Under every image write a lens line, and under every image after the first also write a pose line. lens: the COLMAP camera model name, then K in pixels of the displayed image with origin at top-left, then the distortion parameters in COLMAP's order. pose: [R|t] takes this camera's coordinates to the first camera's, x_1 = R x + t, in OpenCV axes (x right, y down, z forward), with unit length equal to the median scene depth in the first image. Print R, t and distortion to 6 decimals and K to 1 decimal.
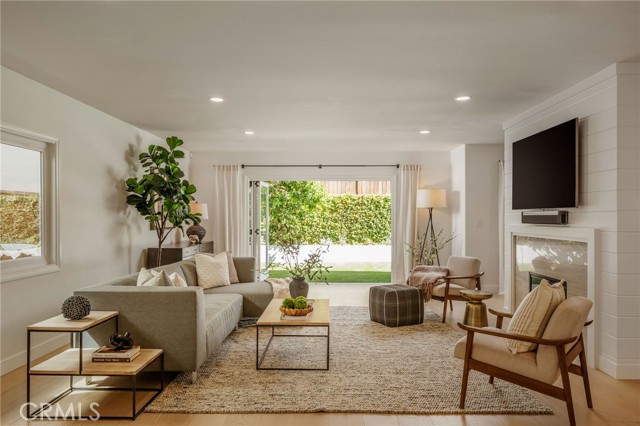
lens RADIAL K [[460.7, 0, 320.4], [0, 460.7, 215.3], [0, 0, 1]] dist [0.000305, 0.000184]
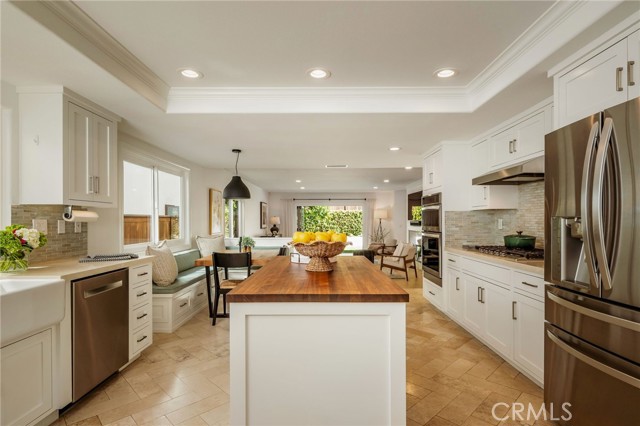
lens RADIAL K [[331.3, 0, 320.1], [0, 331.3, 217.2], [0, 0, 1]] dist [-0.000082, -0.000008]
pose [[0.999821, -0.006875, 0.017632, -0.068725], [0.007001, 0.999950, -0.007093, -0.011596], [-0.017582, 0.007215, 0.999819, -0.524841]]
